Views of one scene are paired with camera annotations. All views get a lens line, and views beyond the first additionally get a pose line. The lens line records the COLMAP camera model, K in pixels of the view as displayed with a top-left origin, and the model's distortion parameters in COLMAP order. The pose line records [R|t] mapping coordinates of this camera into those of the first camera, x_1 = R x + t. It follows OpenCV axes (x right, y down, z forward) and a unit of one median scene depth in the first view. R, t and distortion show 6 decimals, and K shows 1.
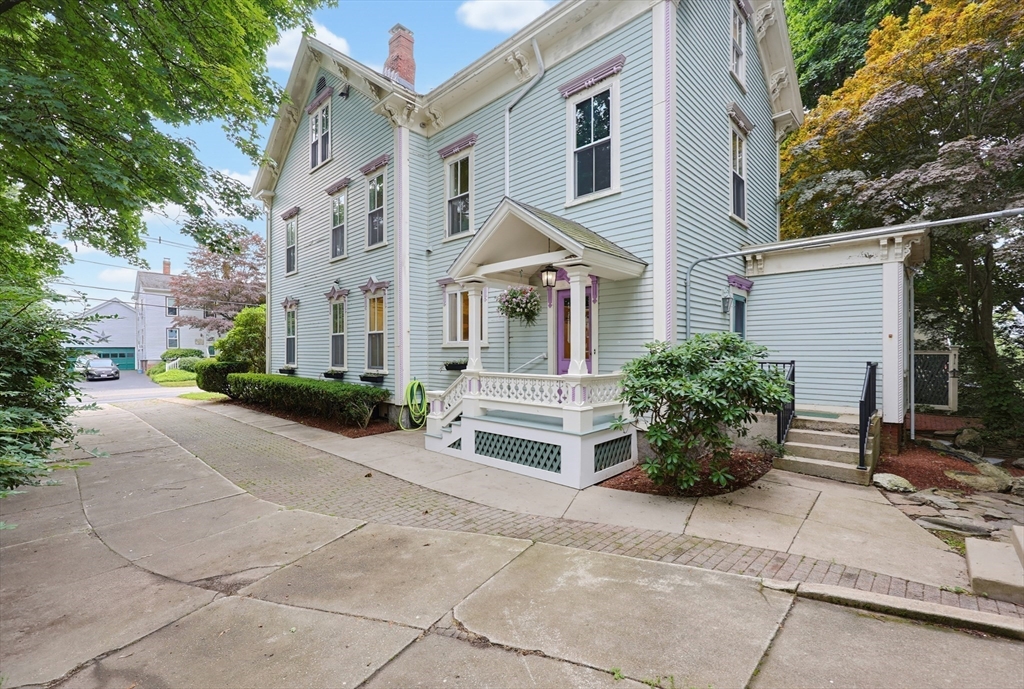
lens RADIAL K [[440.2, 0, 512.3], [0, 440.2, 347.9], [0, 0, 1]] dist [-0.000097, -0.000164]
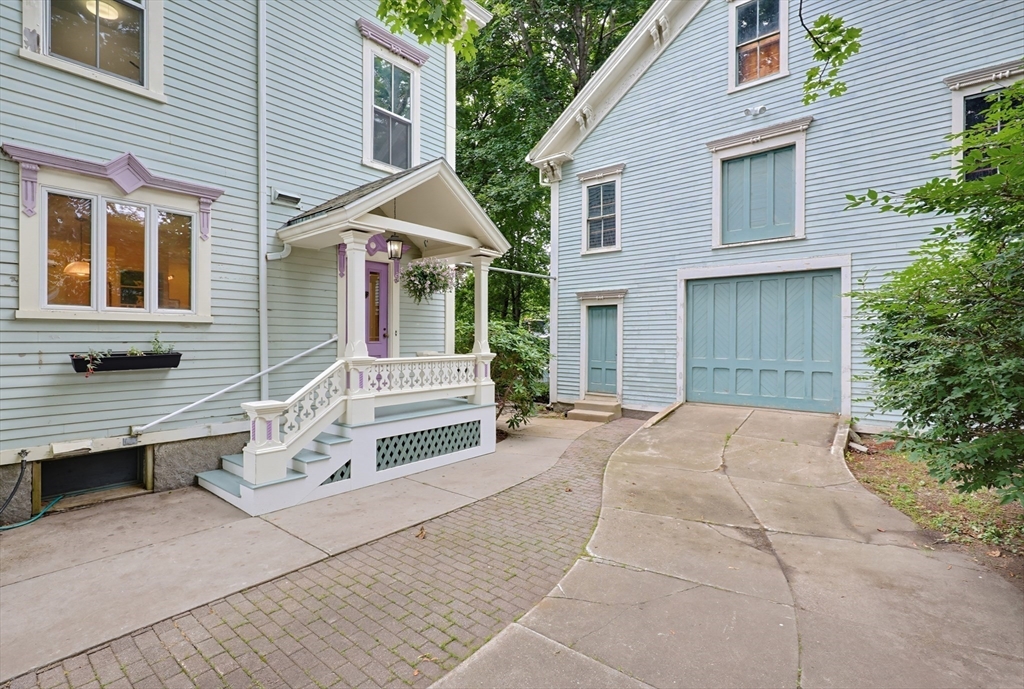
lens RADIAL K [[479.5, 0, 514.1], [0, 479.5, 339.1], [0, 0, 1]] dist [0.000080, 0.000074]
pose [[-0.068801, -0.000073, 0.997630, -0.950121], [-0.007179, 0.999974, -0.000422, 0.021525], [-0.997605, -0.007191, -0.068800, 0.886543]]
